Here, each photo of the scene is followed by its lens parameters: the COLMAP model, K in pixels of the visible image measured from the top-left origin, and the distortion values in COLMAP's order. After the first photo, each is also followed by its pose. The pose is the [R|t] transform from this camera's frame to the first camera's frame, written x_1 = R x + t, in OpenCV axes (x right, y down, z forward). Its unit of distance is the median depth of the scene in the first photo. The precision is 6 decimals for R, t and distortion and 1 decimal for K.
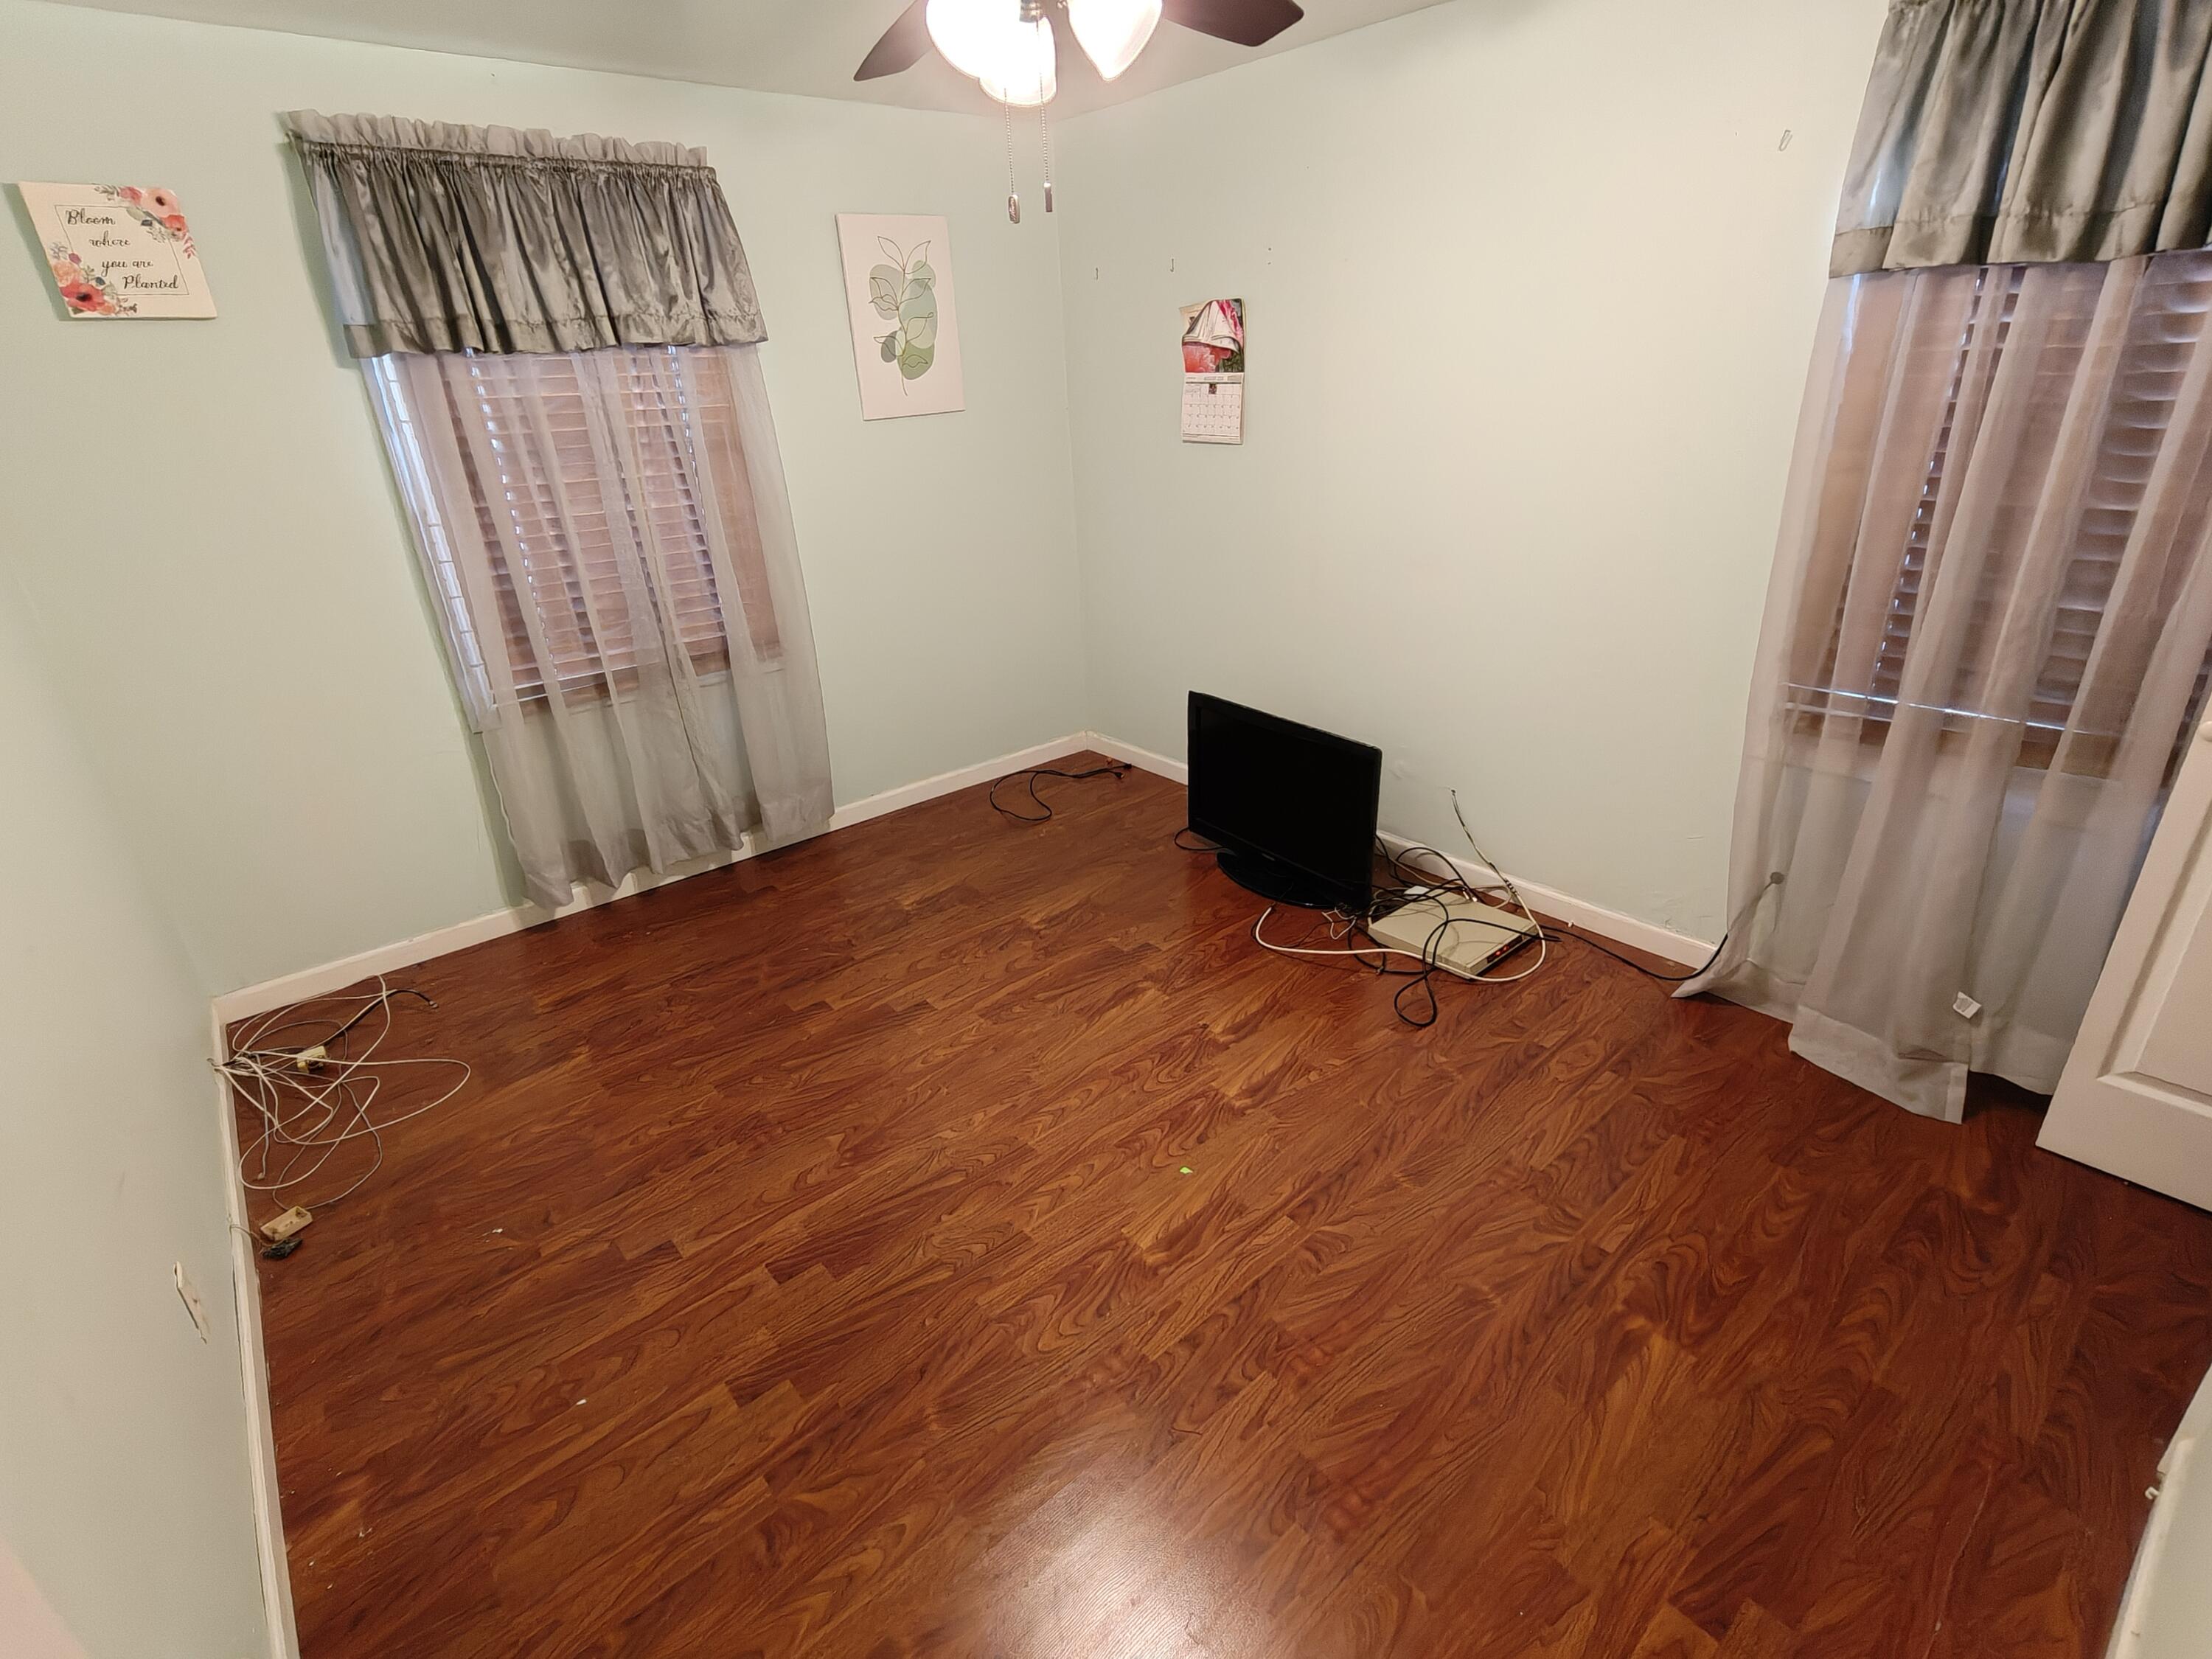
lens RADIAL K [[1044.3, 0, 1107.2], [0, 1044.3, 827.2], [0, 0, 1]] dist [-0.000163, 0.000647]
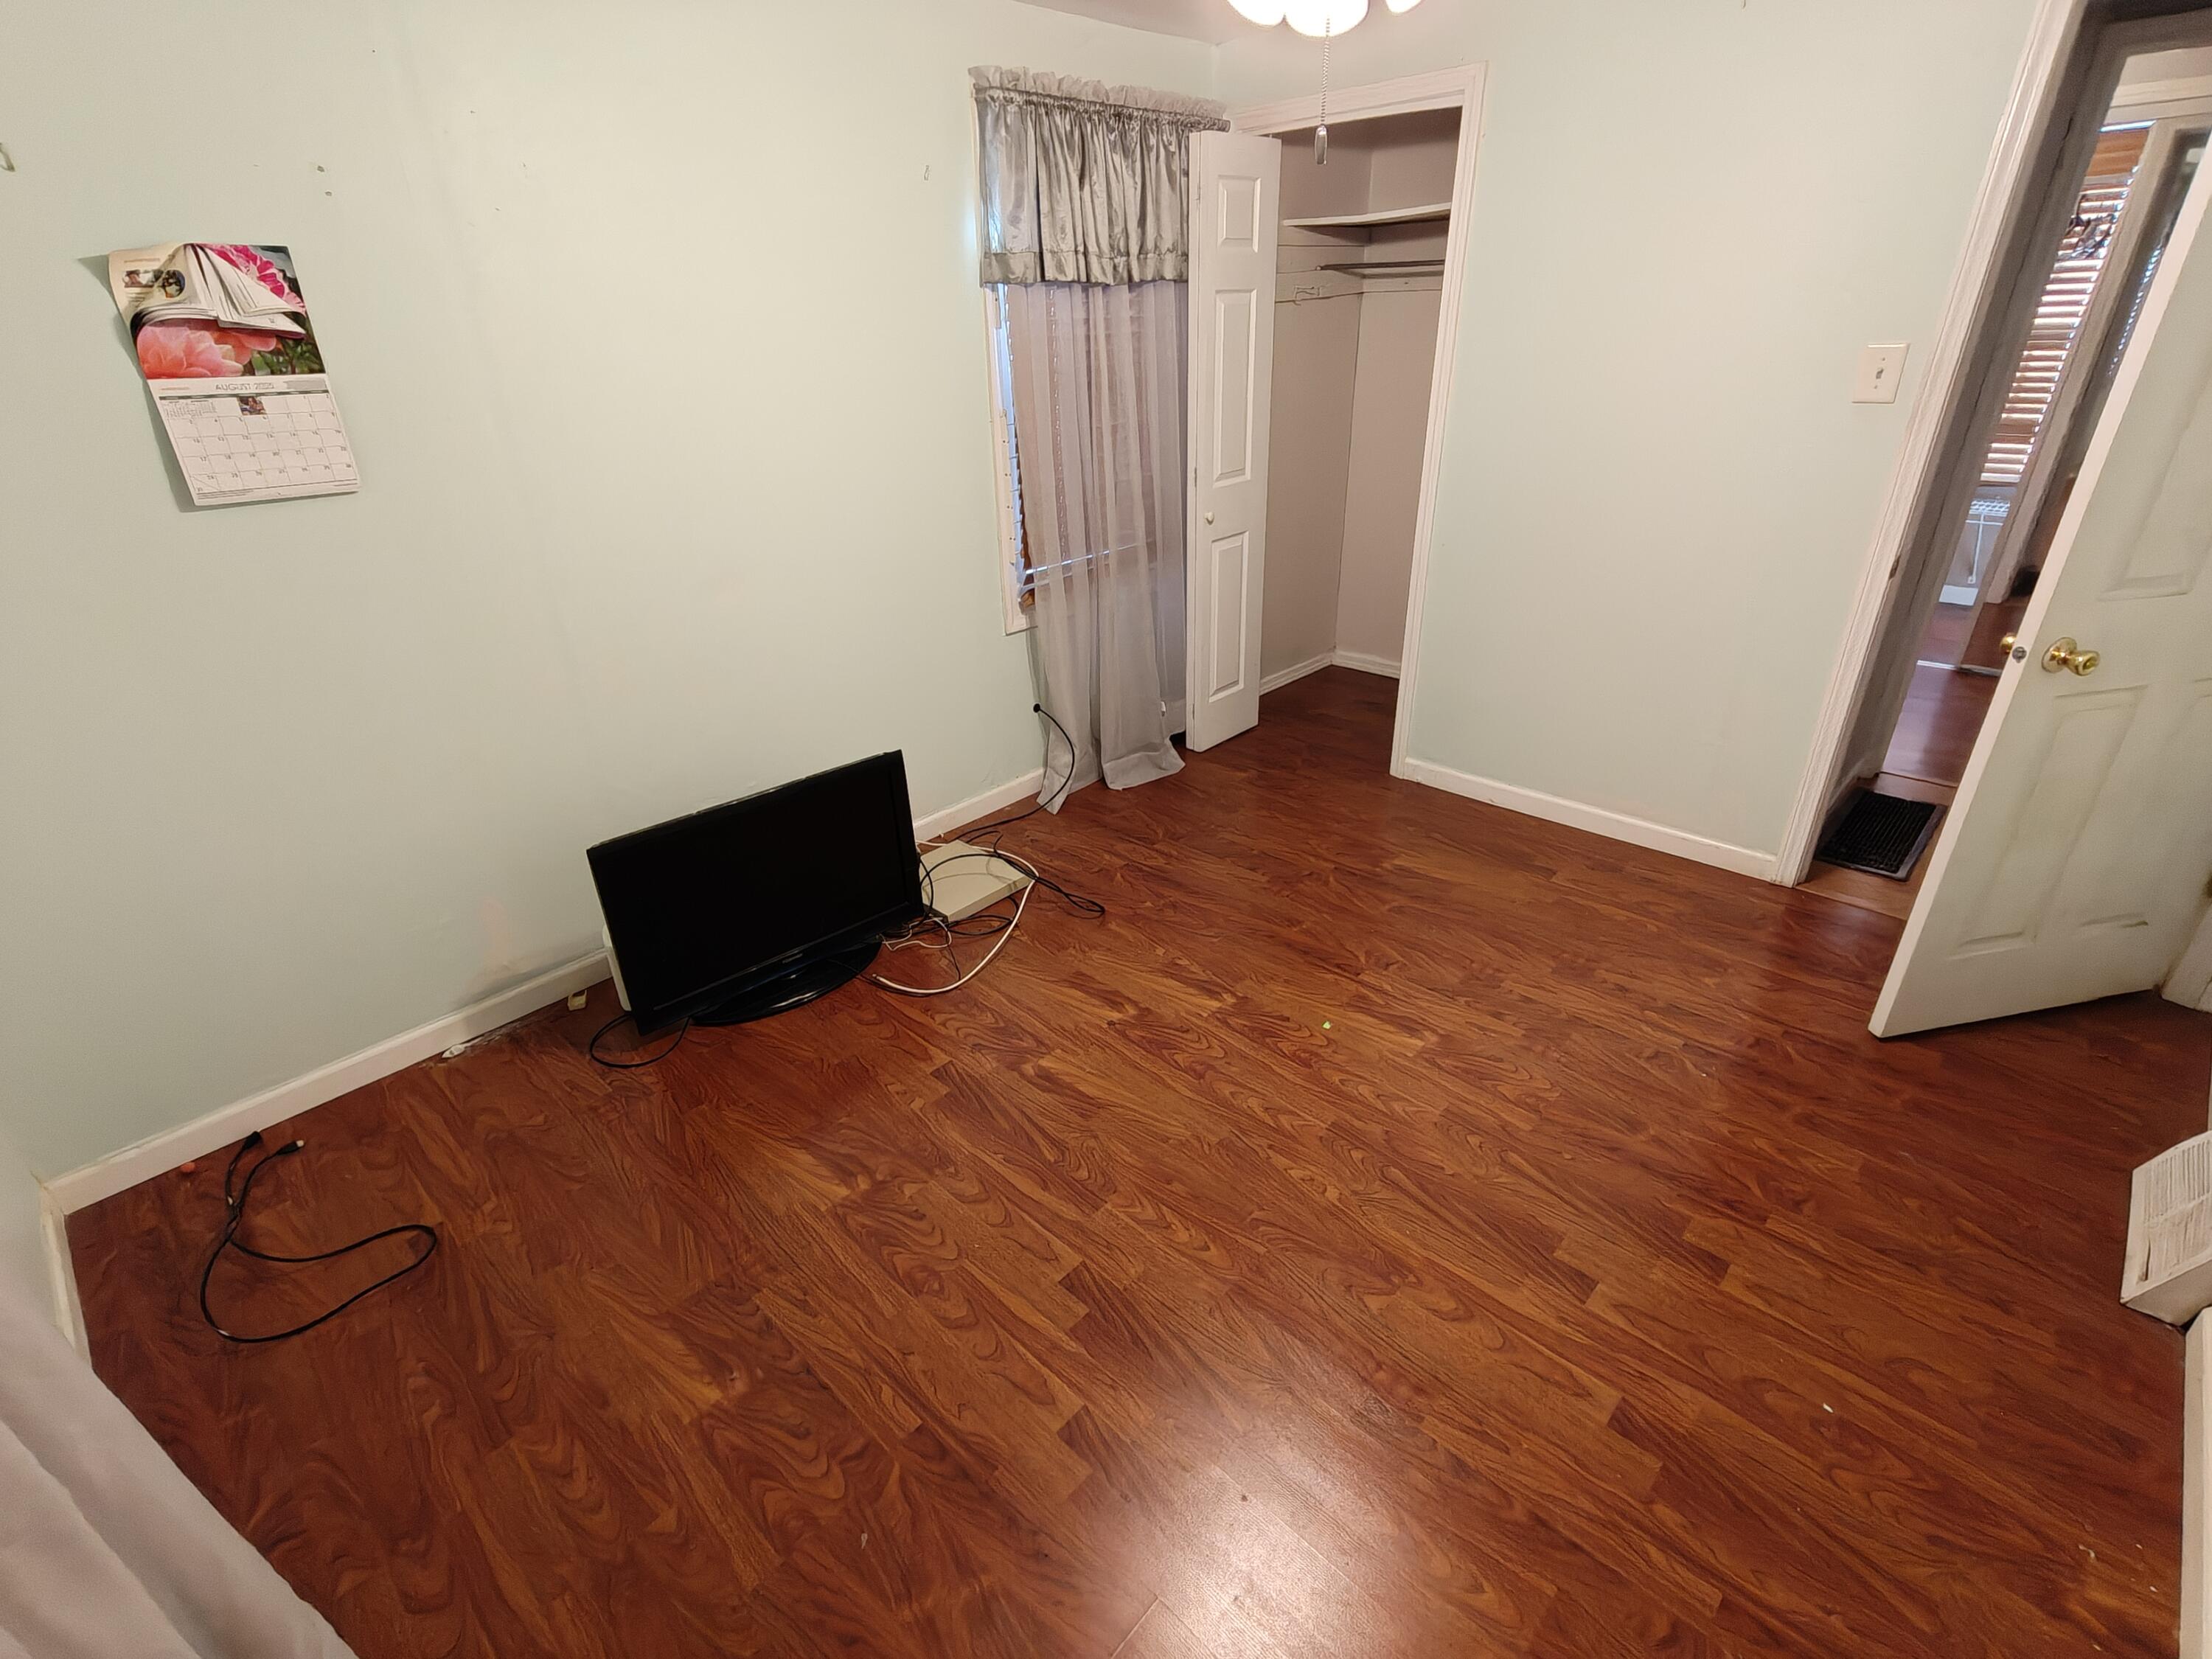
lens RADIAL K [[1044.3, 0, 1097.6], [0, 1044.3, 829.5], [0, 0, 1]] dist [-0.000163, 0.000647]
pose [[-0.095288, -0.405355, 0.909179, -0.814086], [0.431704, 0.806150, 0.404665, -0.401105], [-0.896968, 0.431056, 0.098177, 0.955410]]
